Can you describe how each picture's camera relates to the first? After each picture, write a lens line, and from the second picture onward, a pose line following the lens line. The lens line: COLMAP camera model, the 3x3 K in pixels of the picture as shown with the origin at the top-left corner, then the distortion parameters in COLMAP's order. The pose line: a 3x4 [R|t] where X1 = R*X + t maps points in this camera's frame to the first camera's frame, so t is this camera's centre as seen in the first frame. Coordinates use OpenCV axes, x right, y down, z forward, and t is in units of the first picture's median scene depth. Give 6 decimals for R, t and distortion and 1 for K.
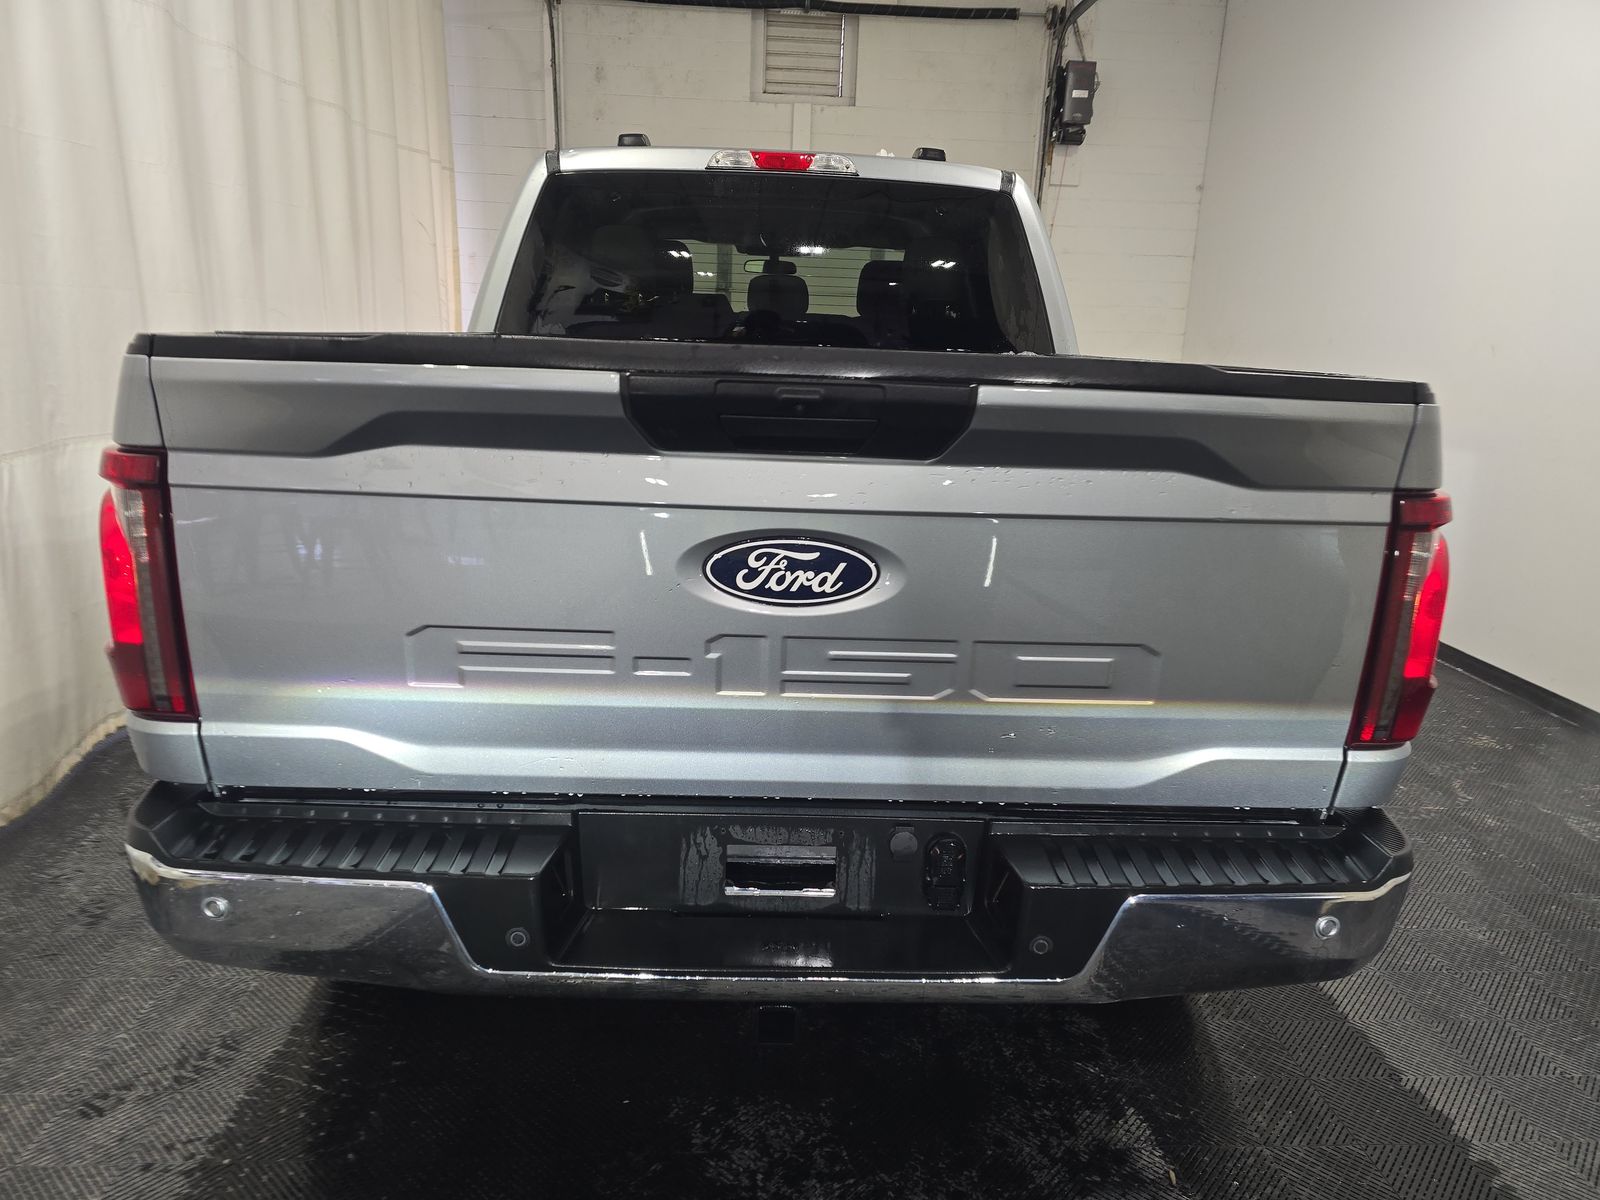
lens RADIAL K [[1072.7, 0, 800.0], [0, 1072.7, 600.0], [0, 0, 1]] dist [0.011479, -0.000645]
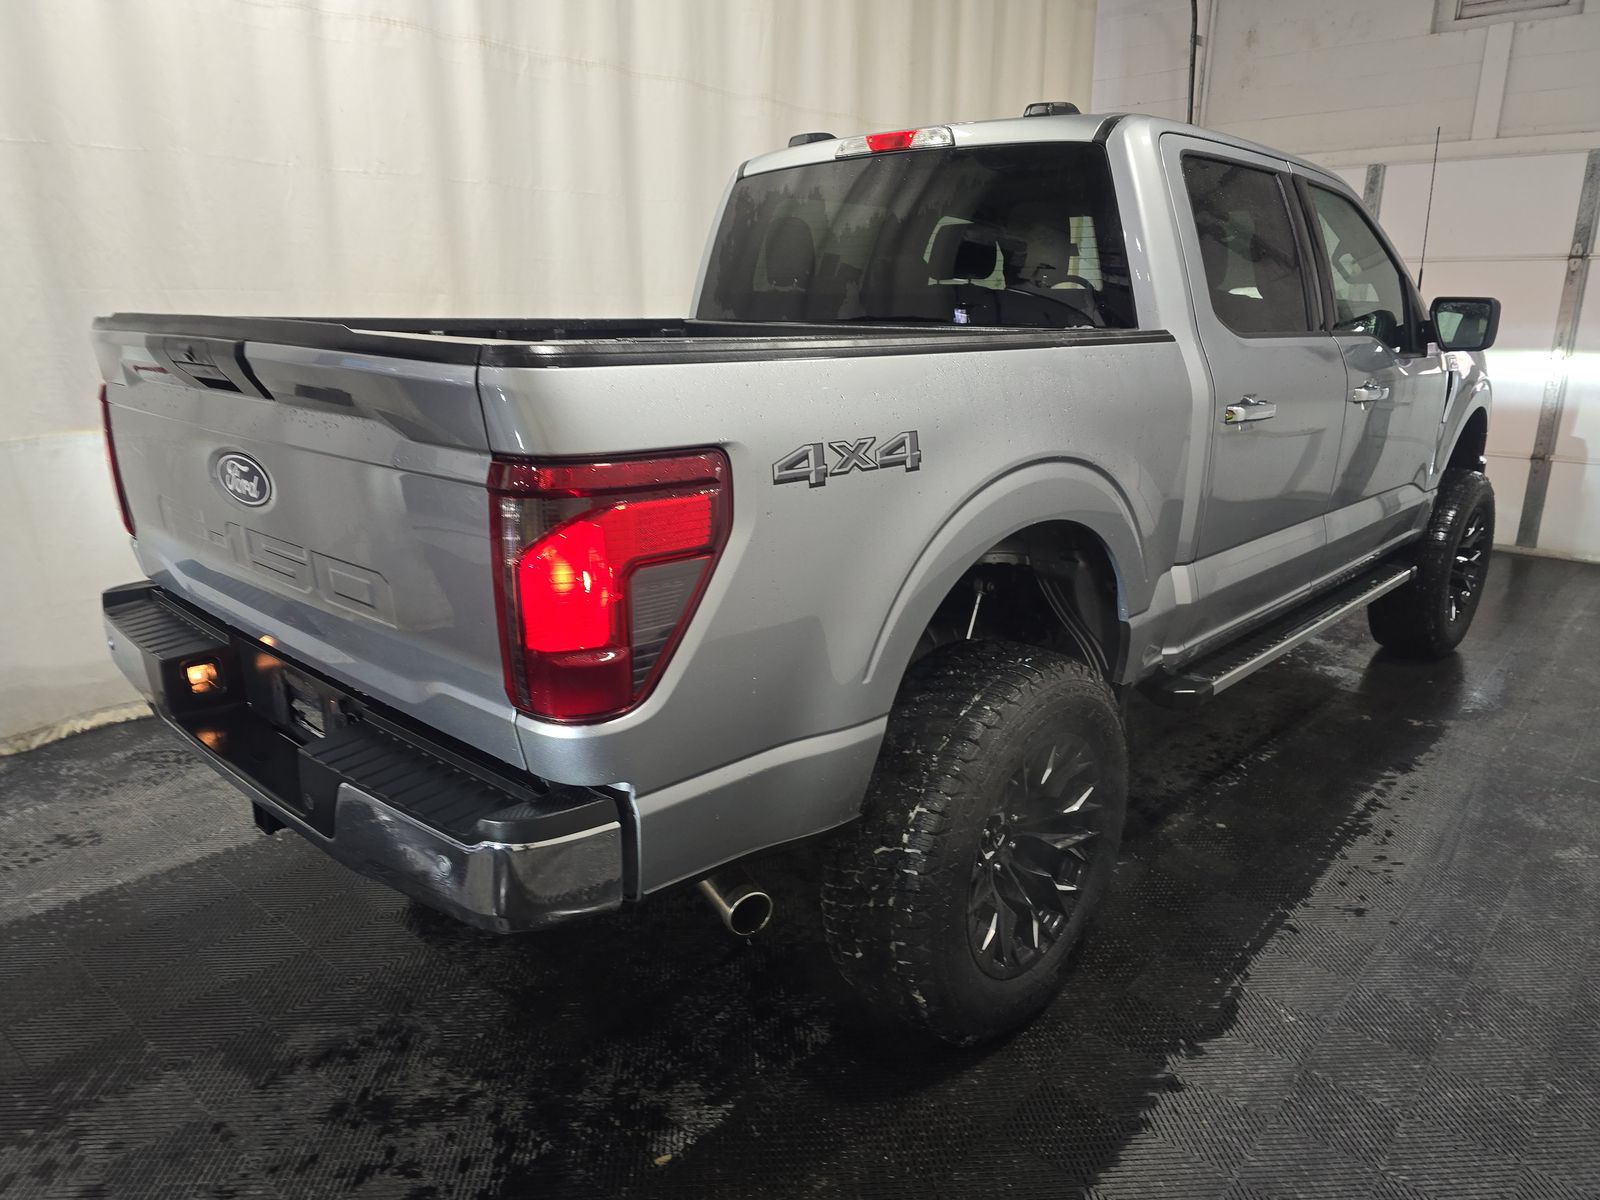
lens RADIAL K [[1097.3, 0, 800.0], [0, 1097.3, 600.0], [0, 0, 1]] dist [0.003702, 0.002338]
pose [[0.708885, 0.158047, -0.687389, 0.703492], [-0.156956, 0.985483, 0.064722, -0.036362], [0.687639, 0.062010, 0.723400, 0.218585]]
